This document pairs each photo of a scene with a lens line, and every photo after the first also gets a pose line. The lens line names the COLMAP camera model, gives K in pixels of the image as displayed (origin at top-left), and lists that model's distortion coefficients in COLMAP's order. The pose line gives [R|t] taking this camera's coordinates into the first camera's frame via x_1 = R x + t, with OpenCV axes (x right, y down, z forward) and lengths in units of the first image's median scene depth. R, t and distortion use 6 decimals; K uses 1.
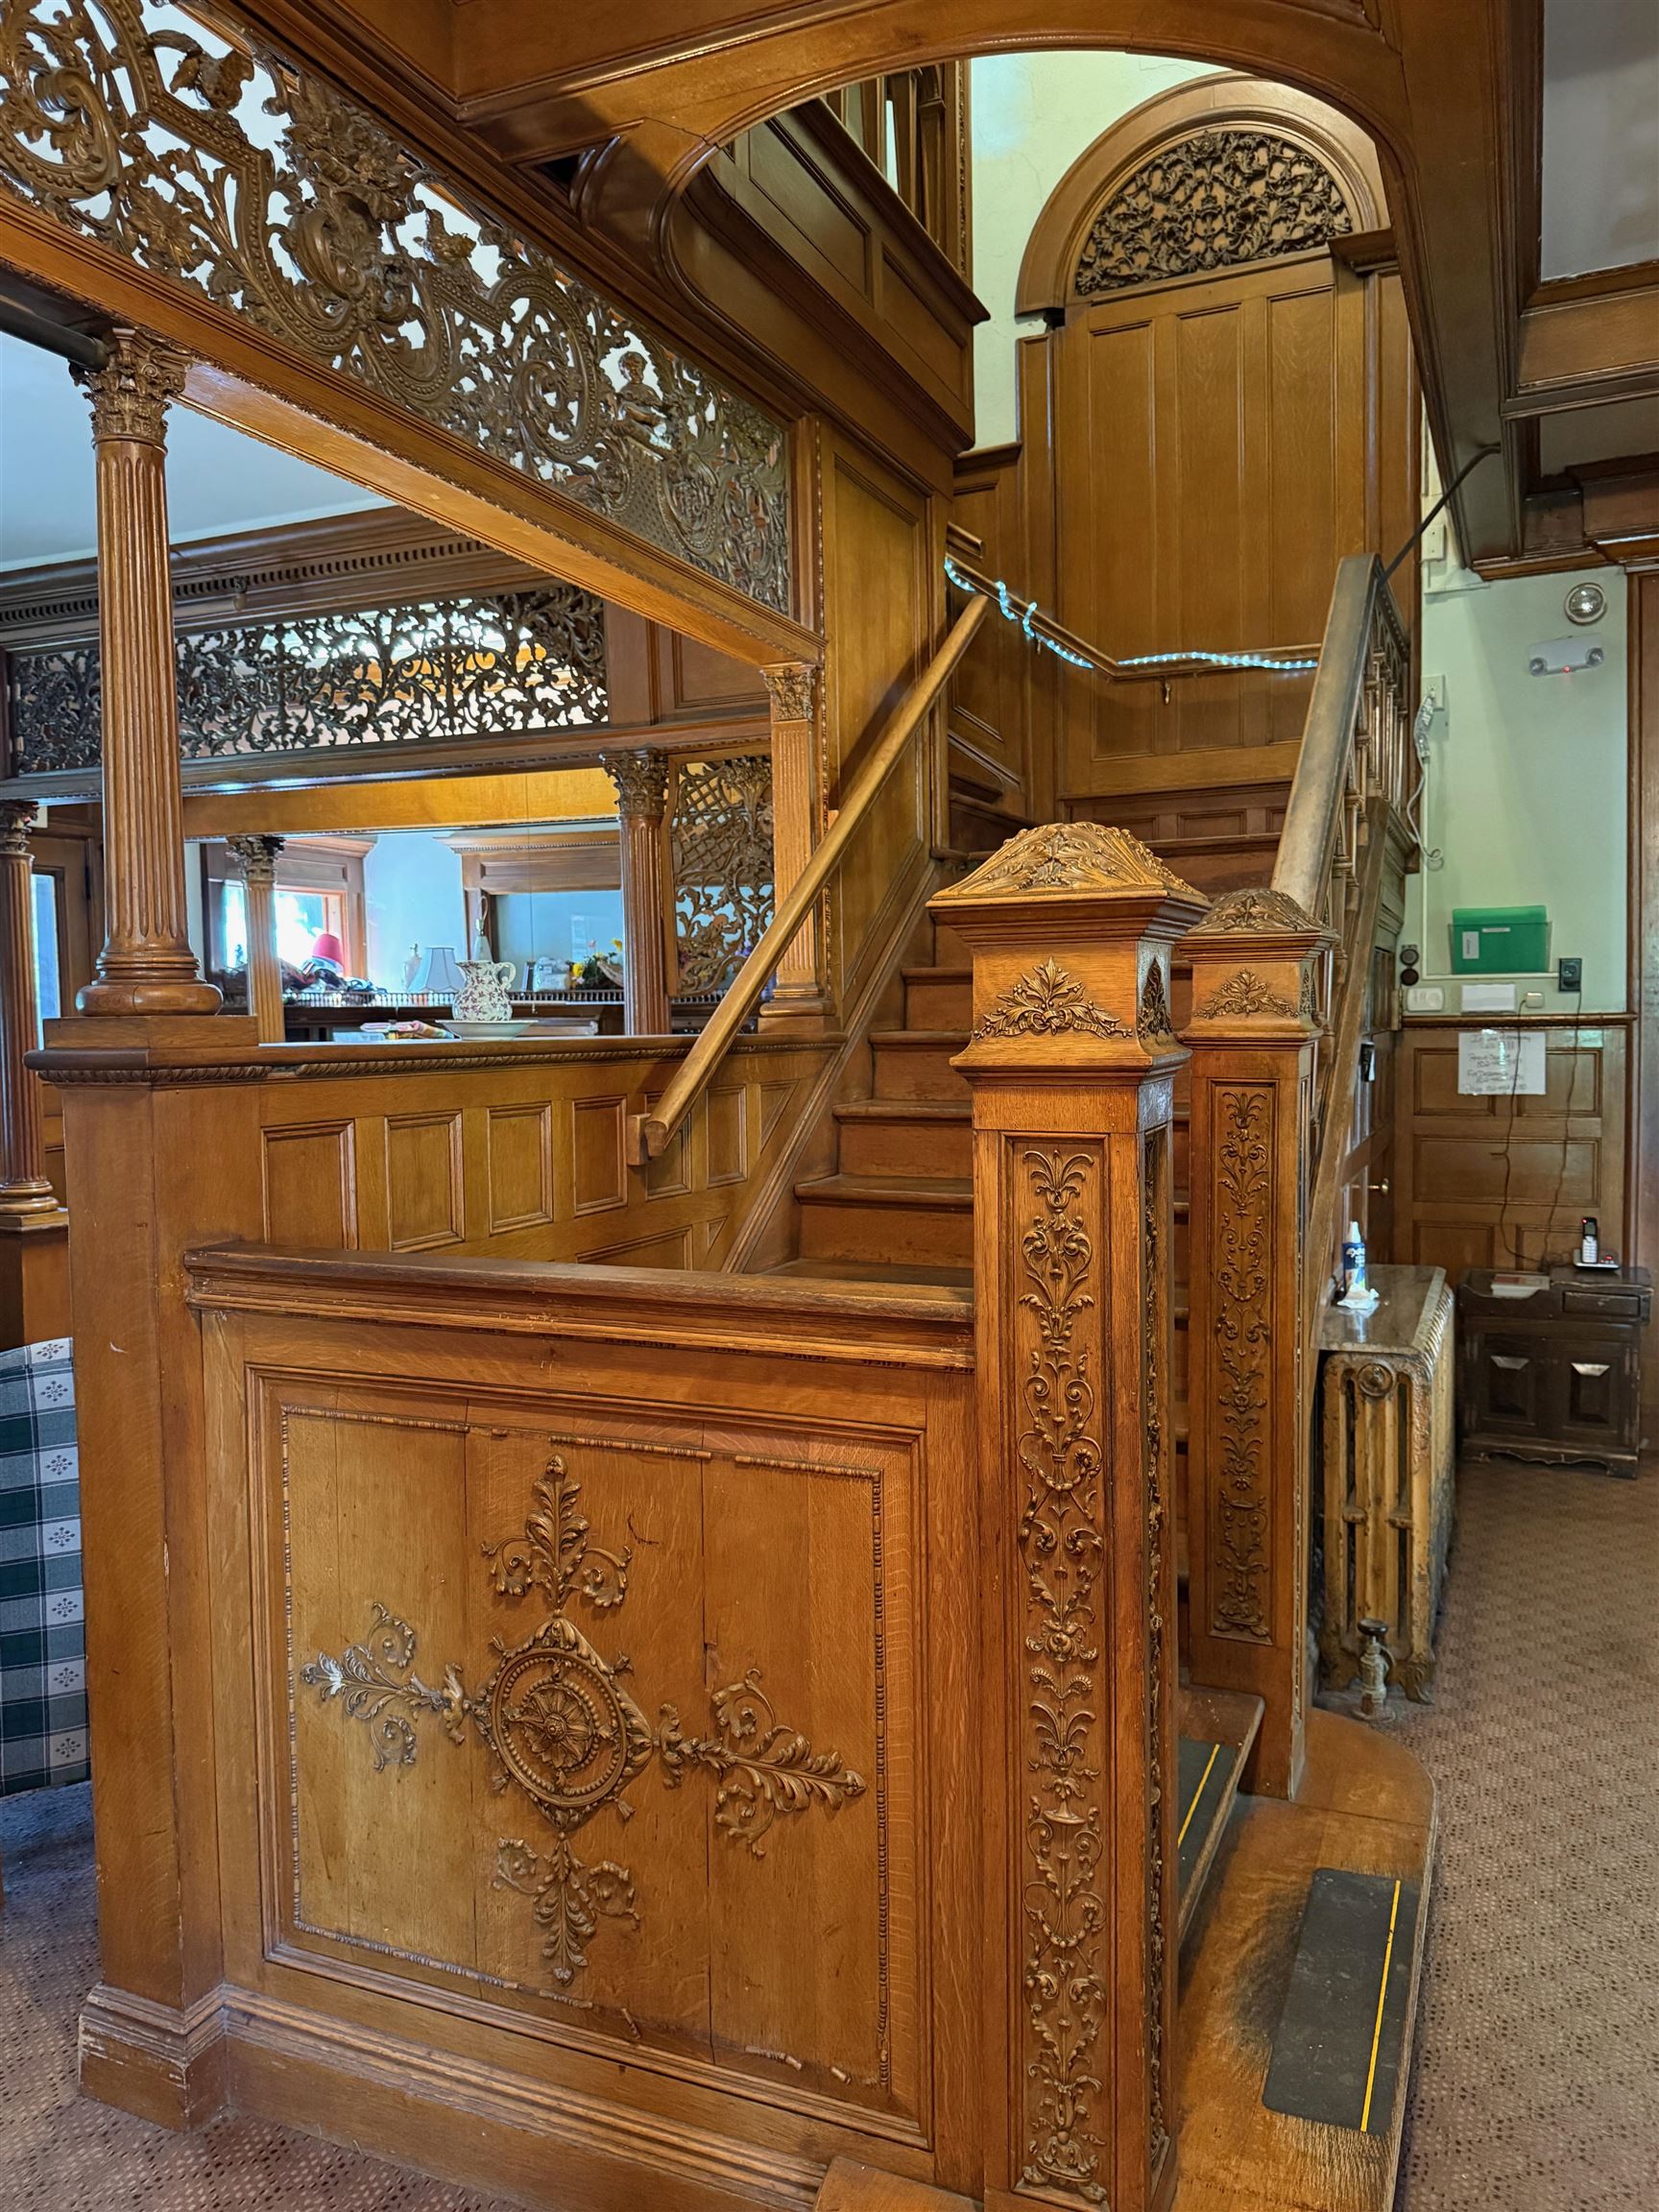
lens RADIAL K [[1619.1, 0, 837.9], [0, 1619.1, 1115.8], [0, 0, 1]] dist [0.029538, -0.045334]
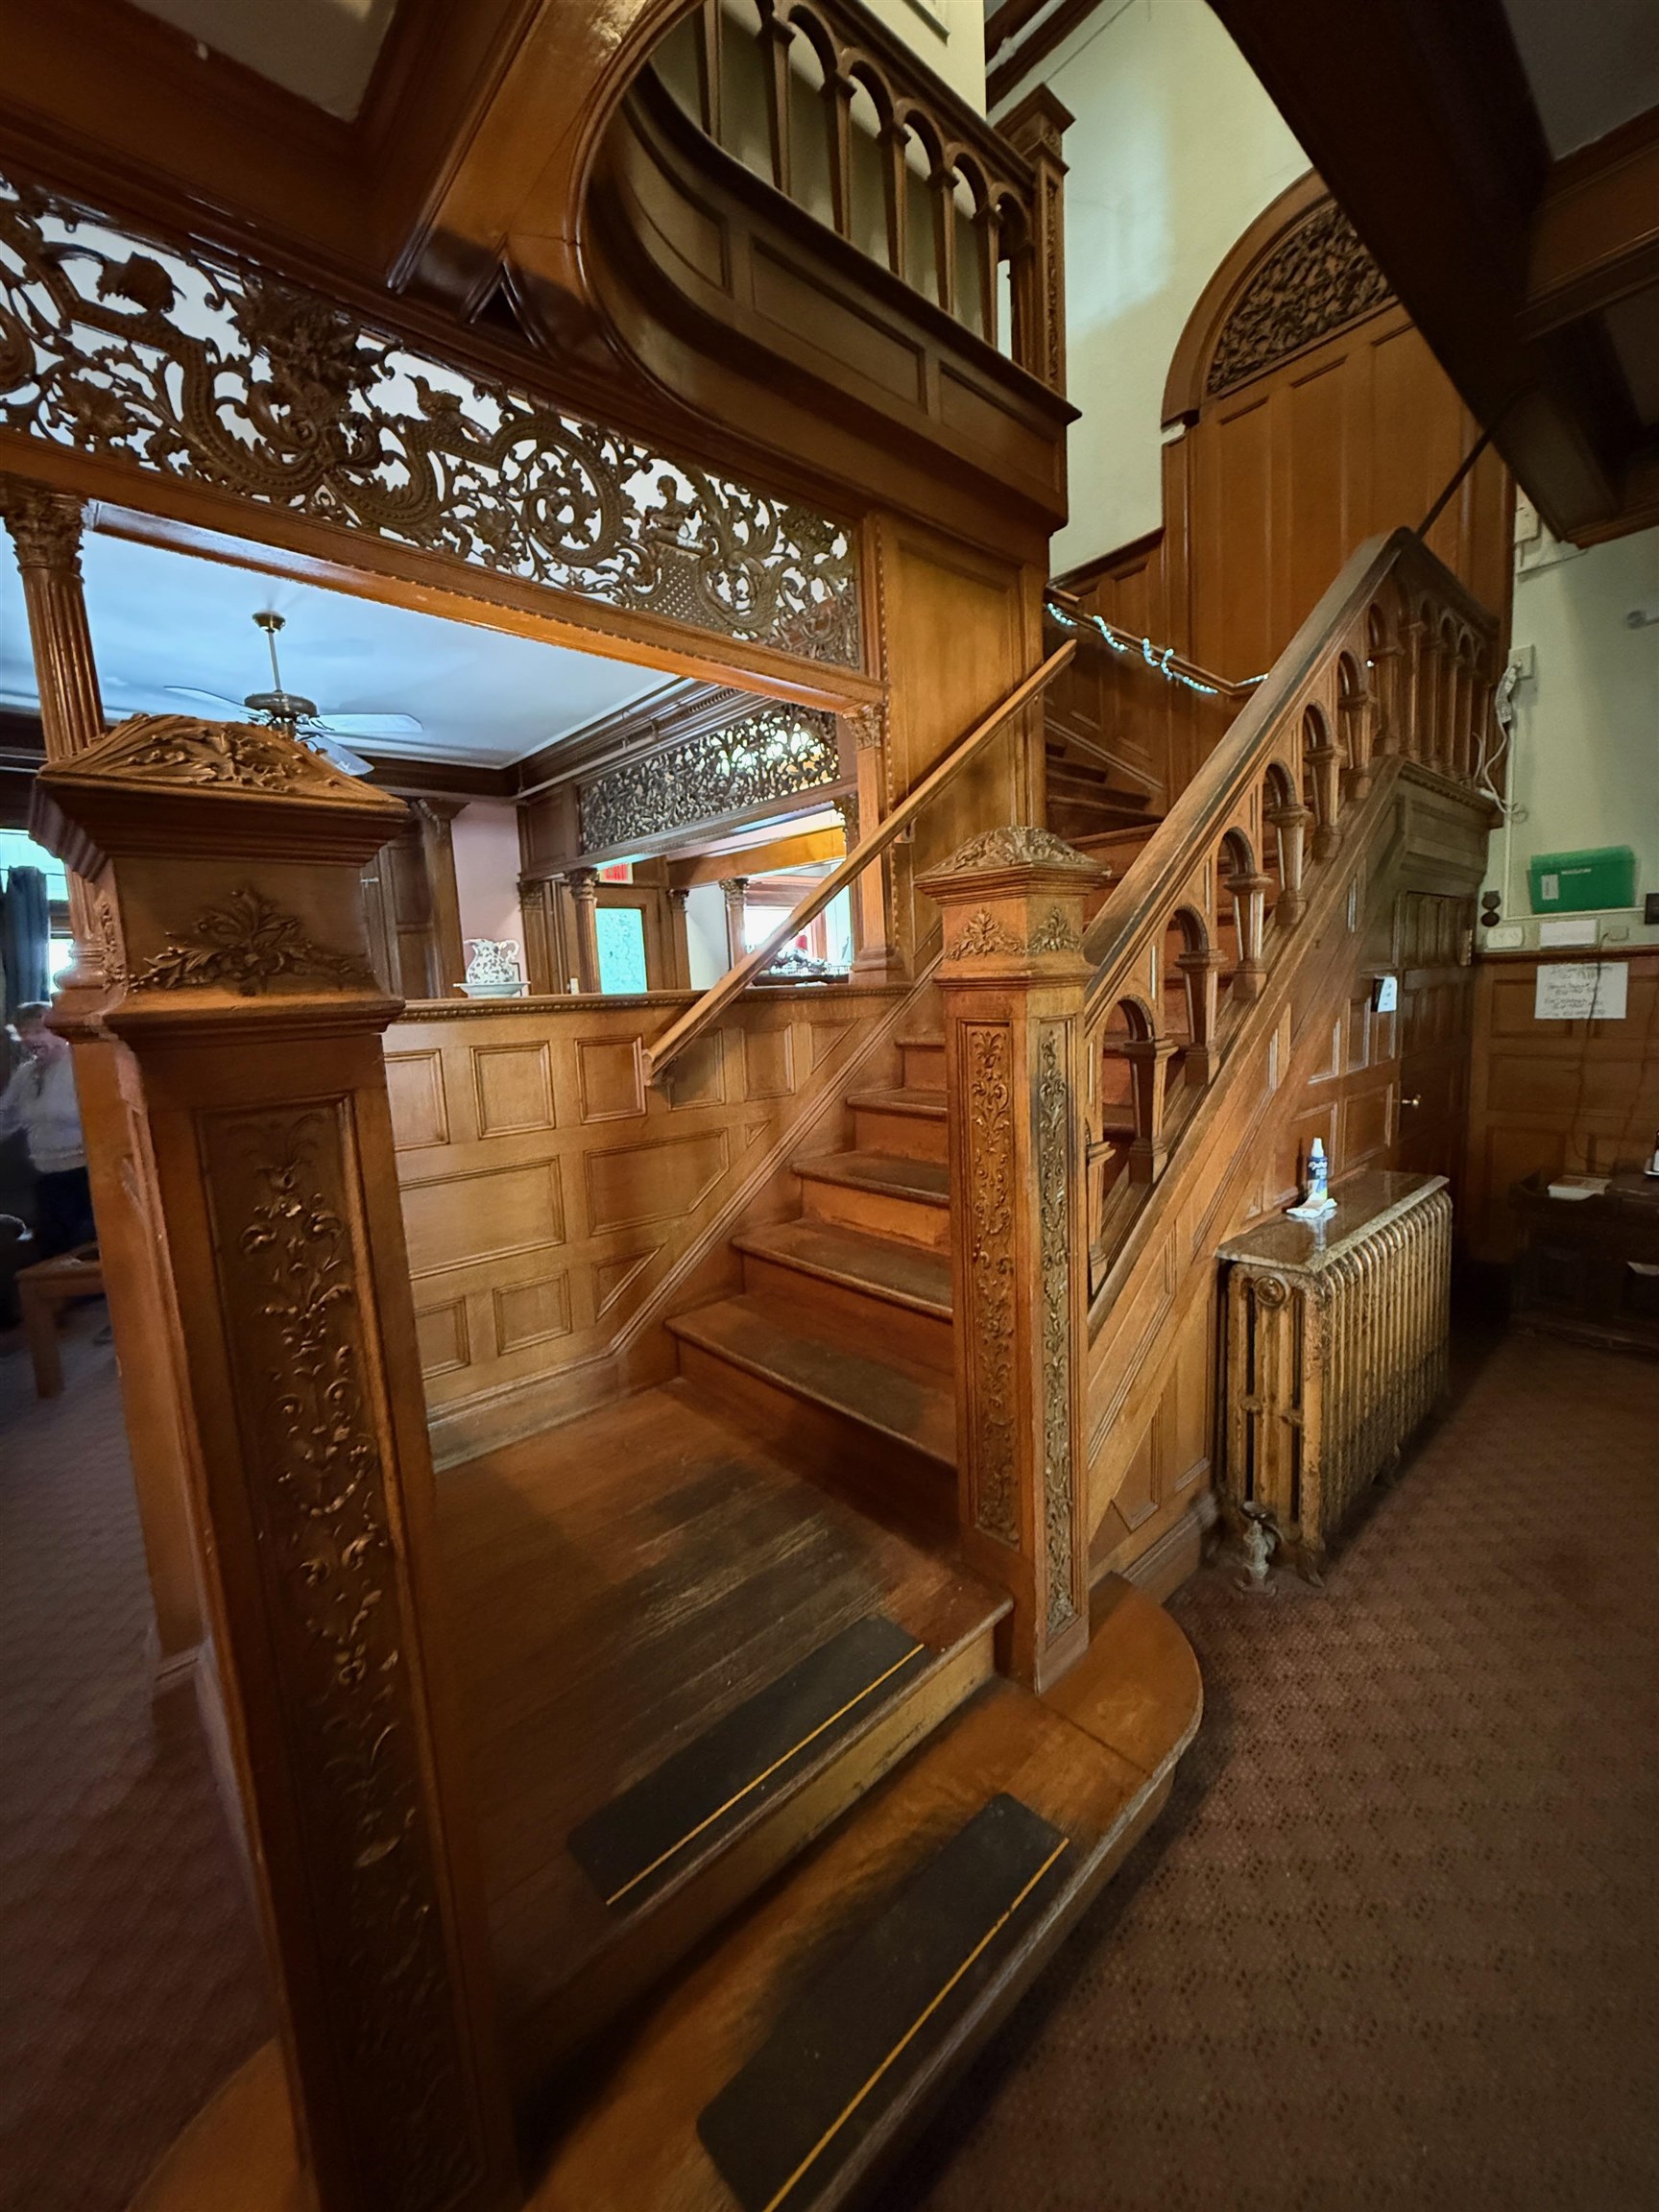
lens RADIAL K [[884.6, 0, 837.4], [0, 884.6, 1104.1], [0, 0, 1]] dist [-0.005181, 0.001666]
pose [[0.910308, 0.024832, -0.413187, 0.199905], [0.008853, 0.996803, 0.079411, -0.007393], [0.413837, -0.075946, 0.907177, 0.230101]]
